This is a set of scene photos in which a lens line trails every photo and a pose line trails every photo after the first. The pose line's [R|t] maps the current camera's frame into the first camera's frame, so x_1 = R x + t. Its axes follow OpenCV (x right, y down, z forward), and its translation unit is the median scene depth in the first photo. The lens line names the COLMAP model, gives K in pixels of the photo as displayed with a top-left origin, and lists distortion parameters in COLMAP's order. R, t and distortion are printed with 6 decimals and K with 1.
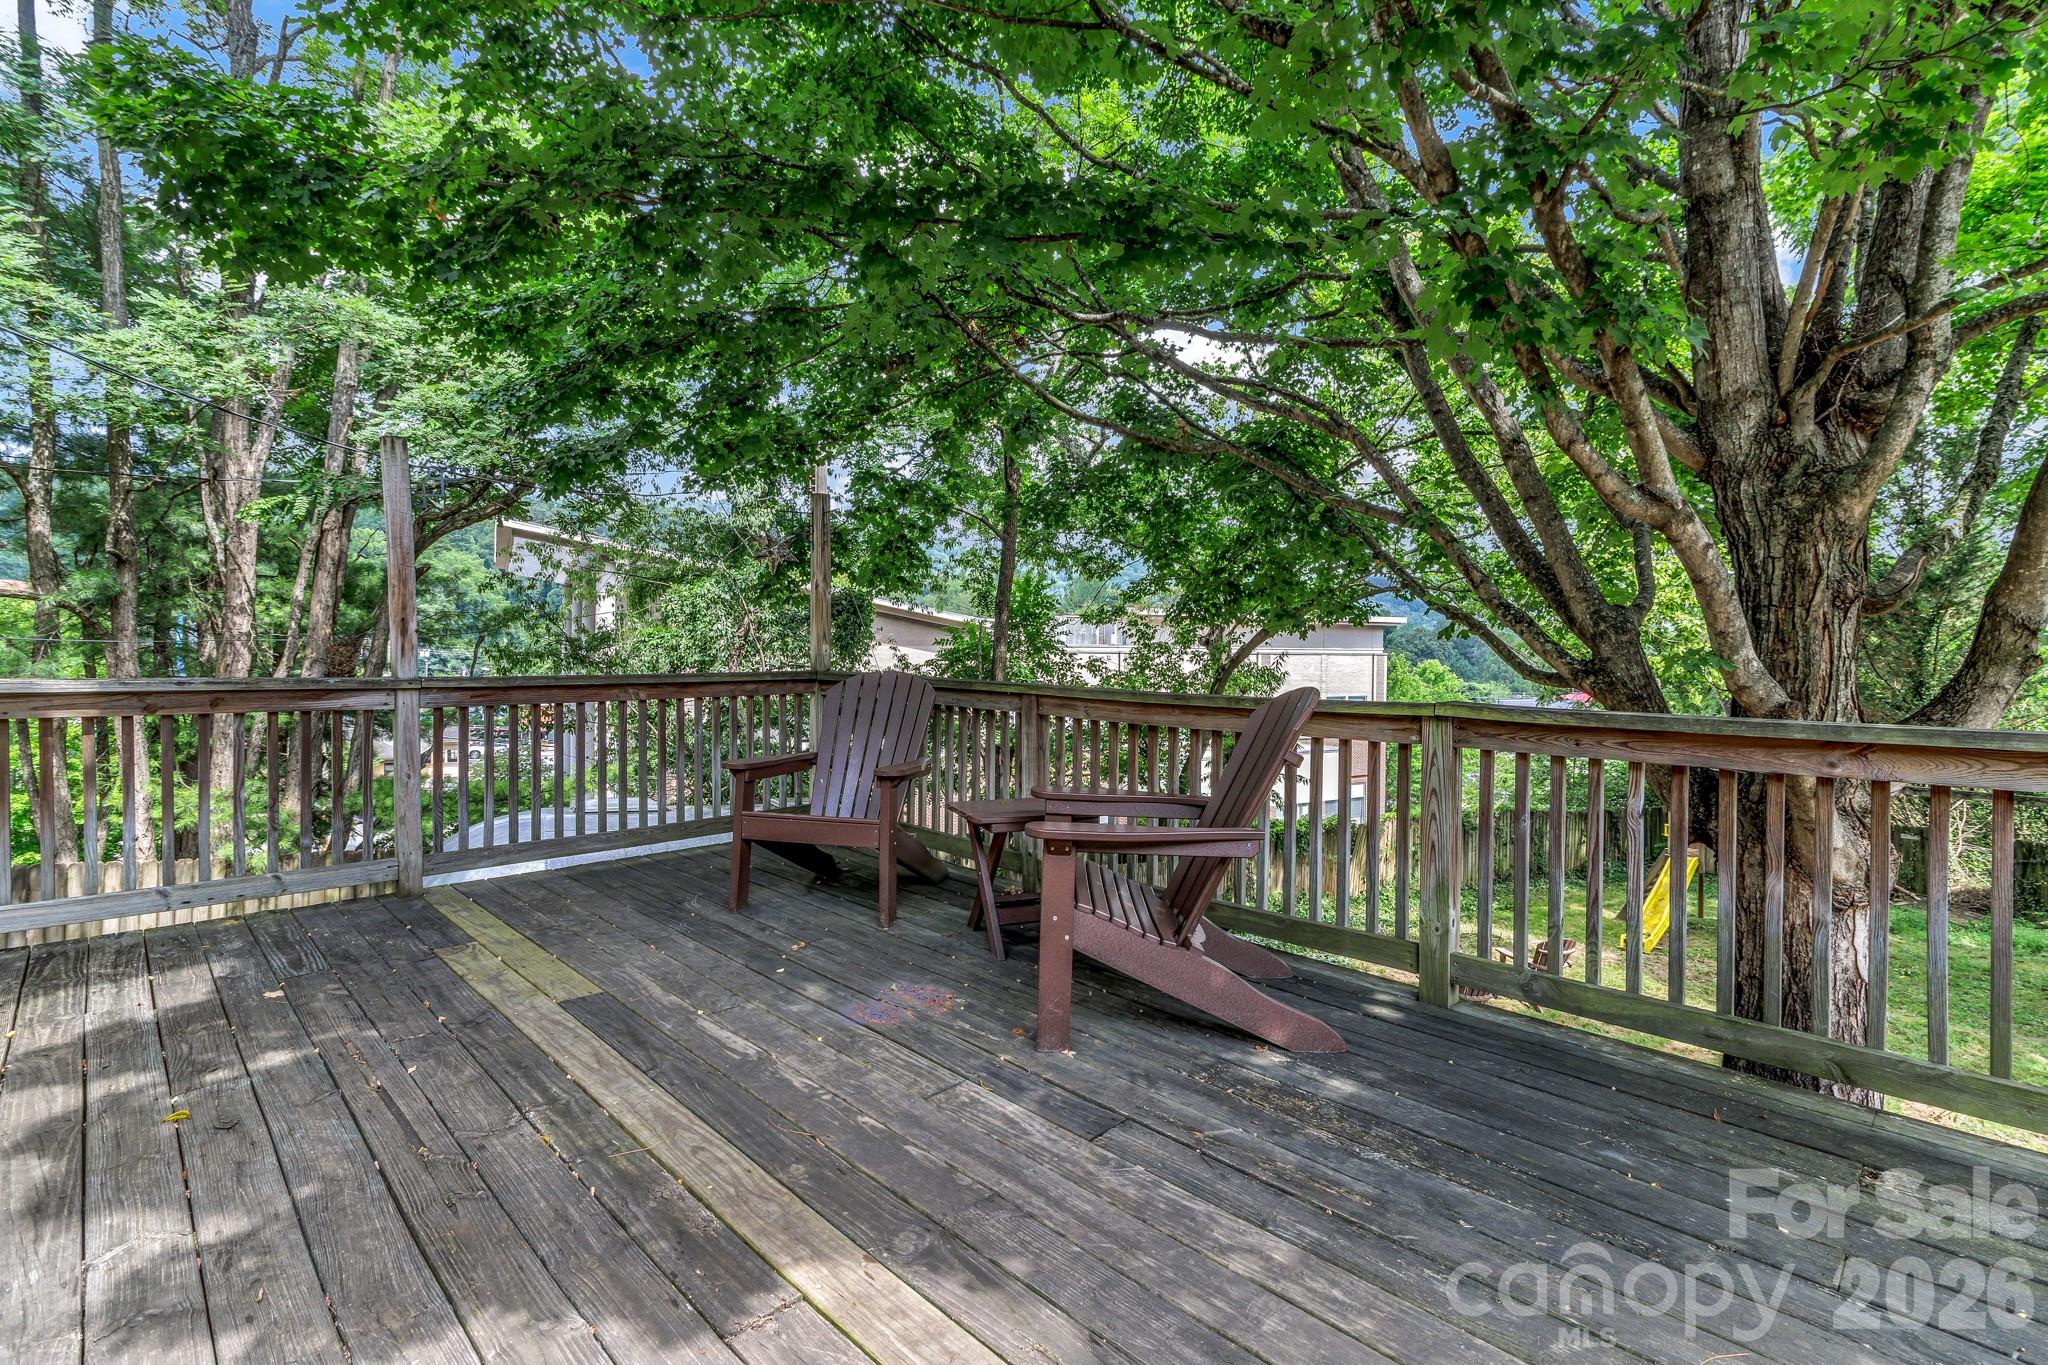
lens RADIAL K [[941.0, 0, 1031.9], [0, 941.0, 655.6], [0, 0, 1]] dist [-0.000098, 0.000647]
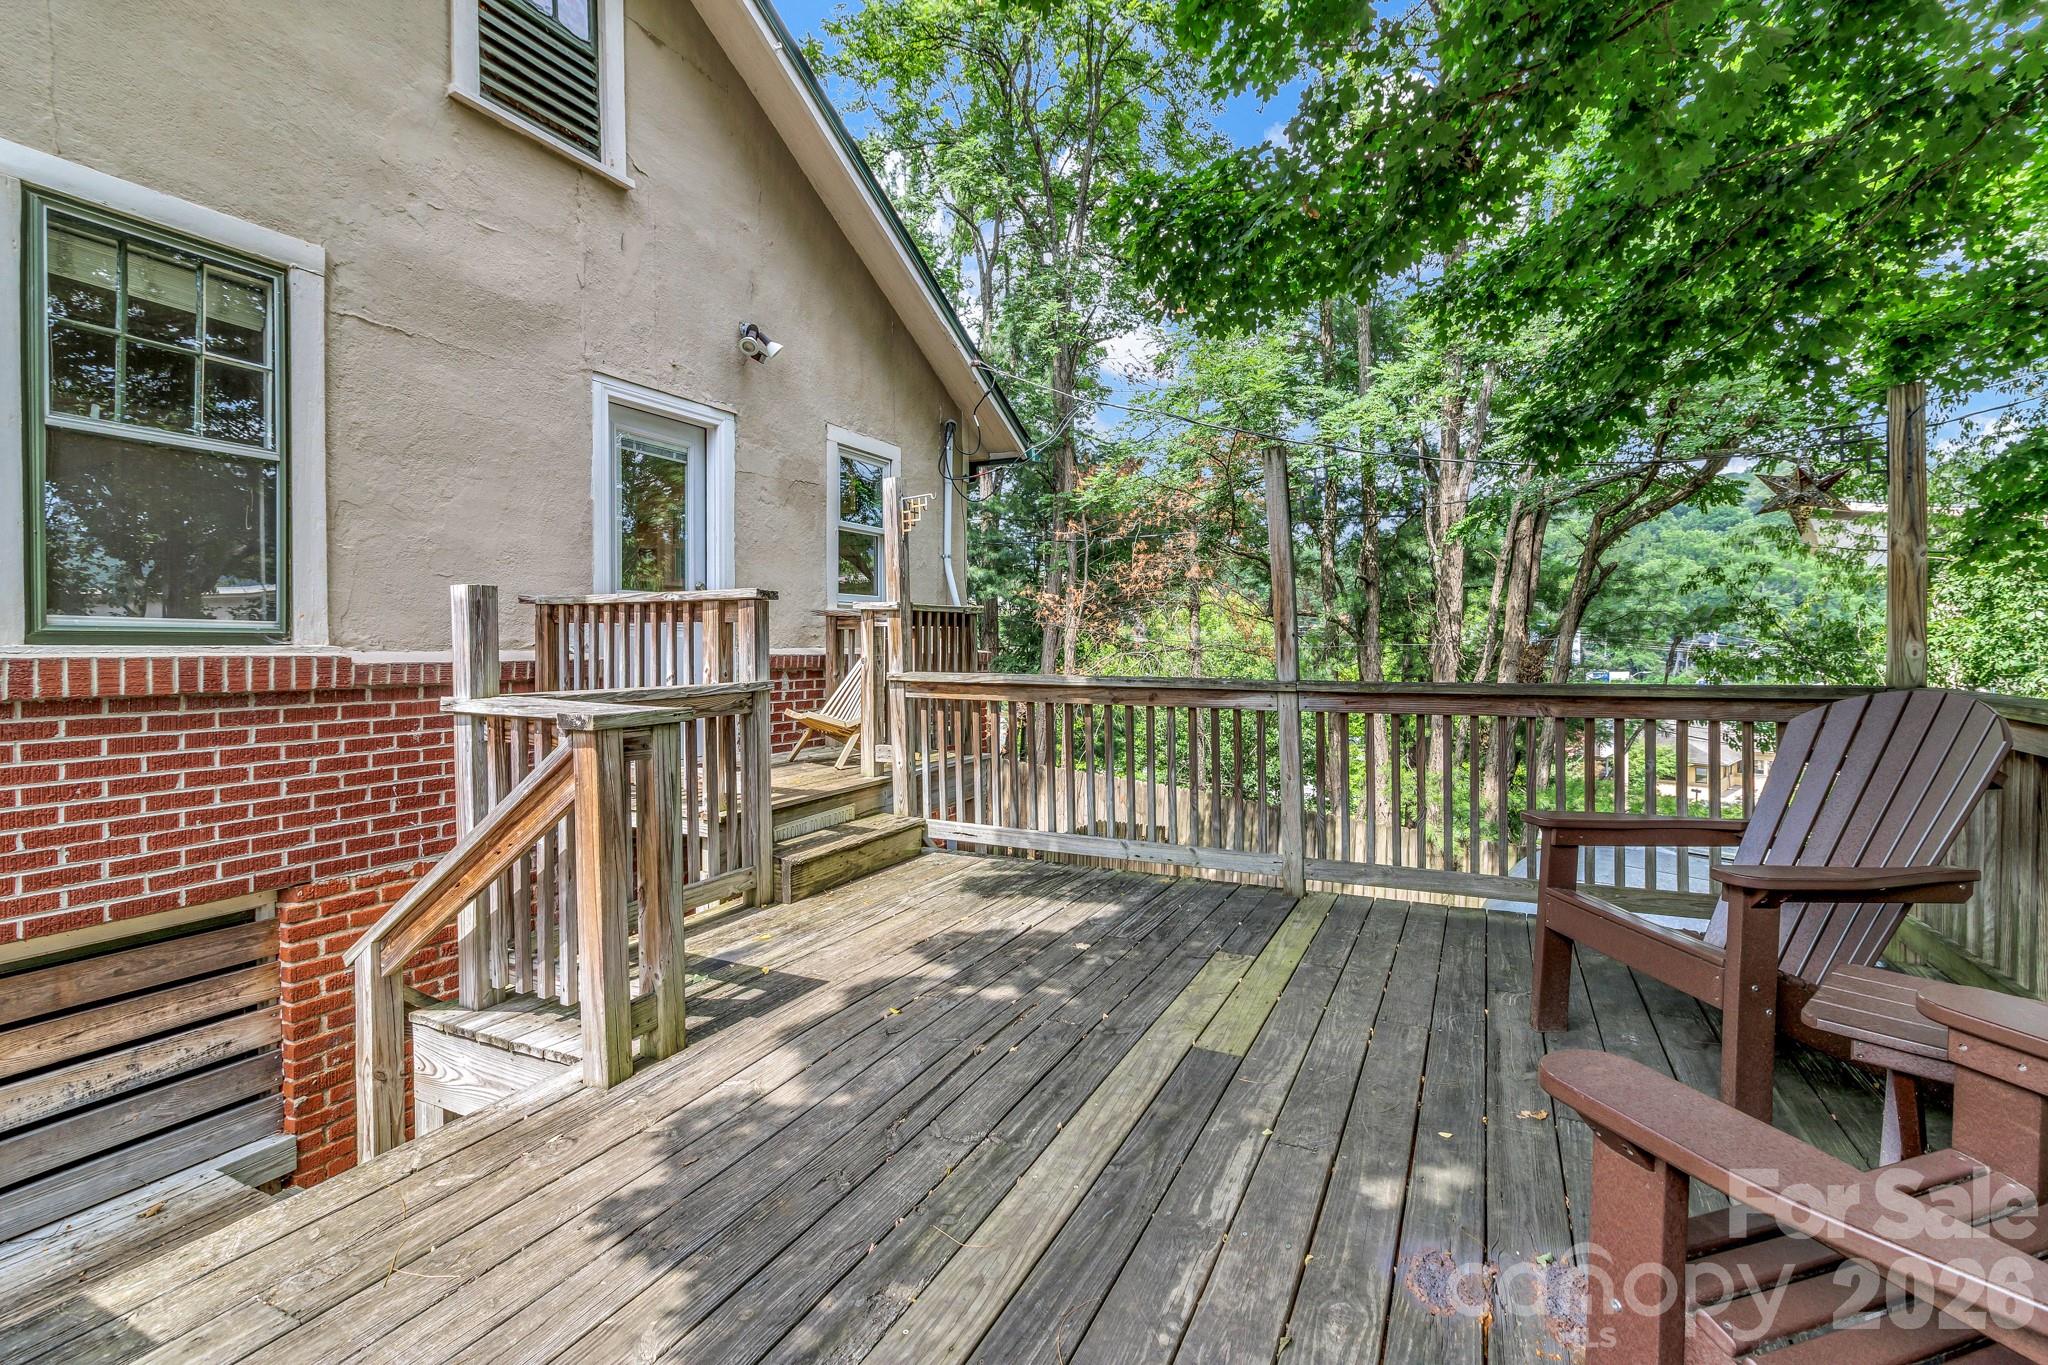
lens RADIAL K [[941.0, 0, 1031.9], [0, 941.0, 655.6], [0, 0, 1]] dist [-0.000098, 0.000647]
pose [[0.332811, 0.003614, -0.942987, 0.288013], [-0.005858, 0.999981, 0.001765, -0.006742], [0.942975, 0.004937, 0.332826, 0.541176]]
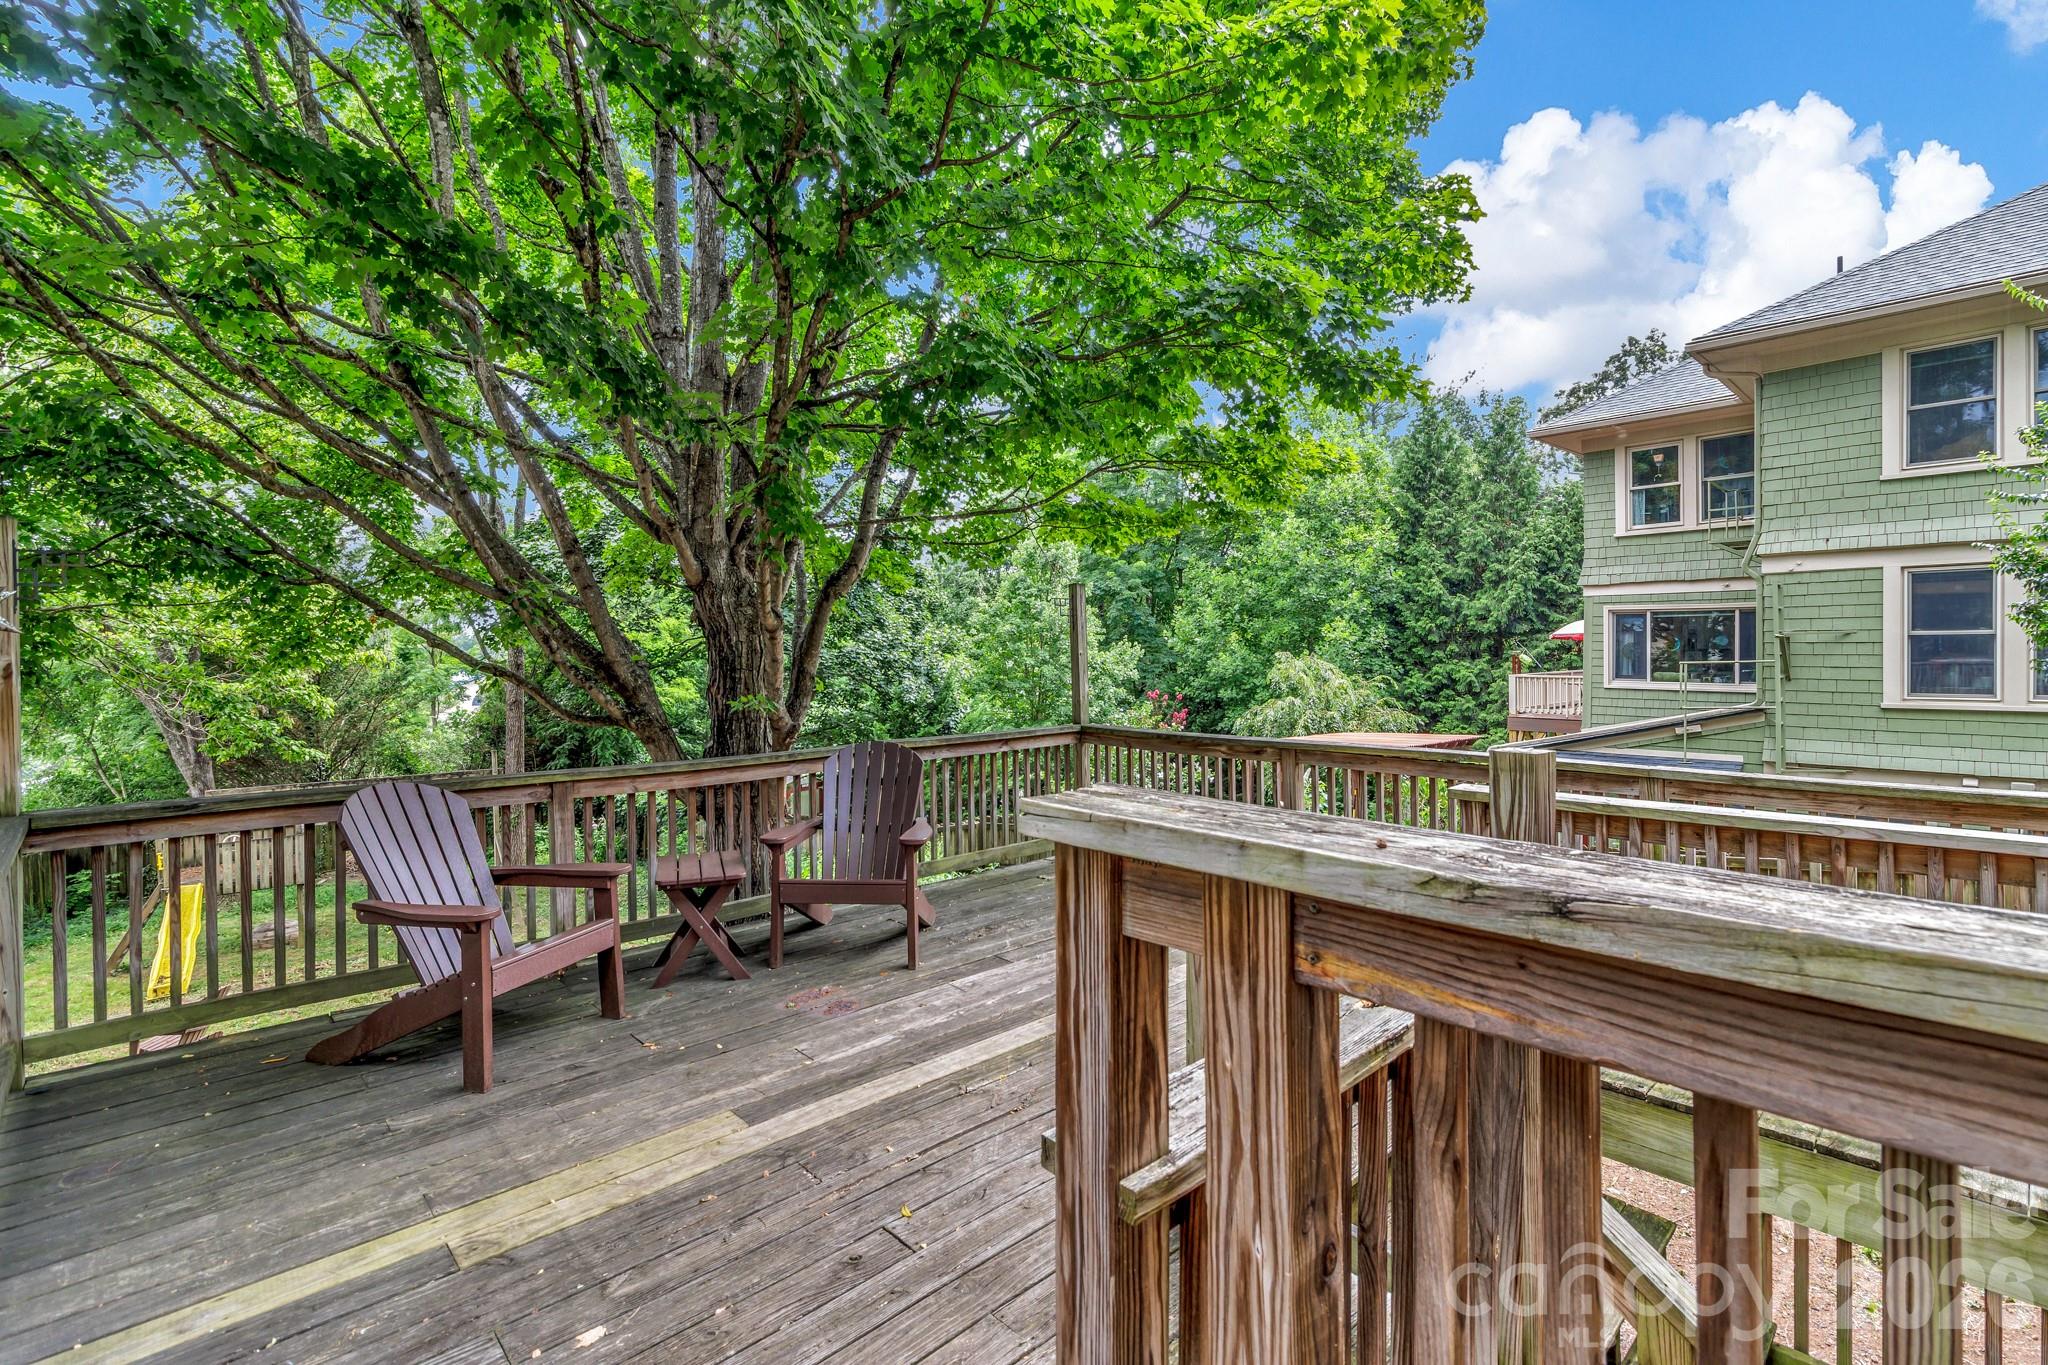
lens RADIAL K [[941.0, 0, 1031.9], [0, 941.0, 655.6], [0, 0, 1]] dist [-0.000098, 0.000647]
pose [[0.024116, -0.018540, 0.999537, -1.494088], [0.009287, 0.999789, 0.018321, -0.163131], [-0.999666, 0.008841, 0.024283, 0.644425]]
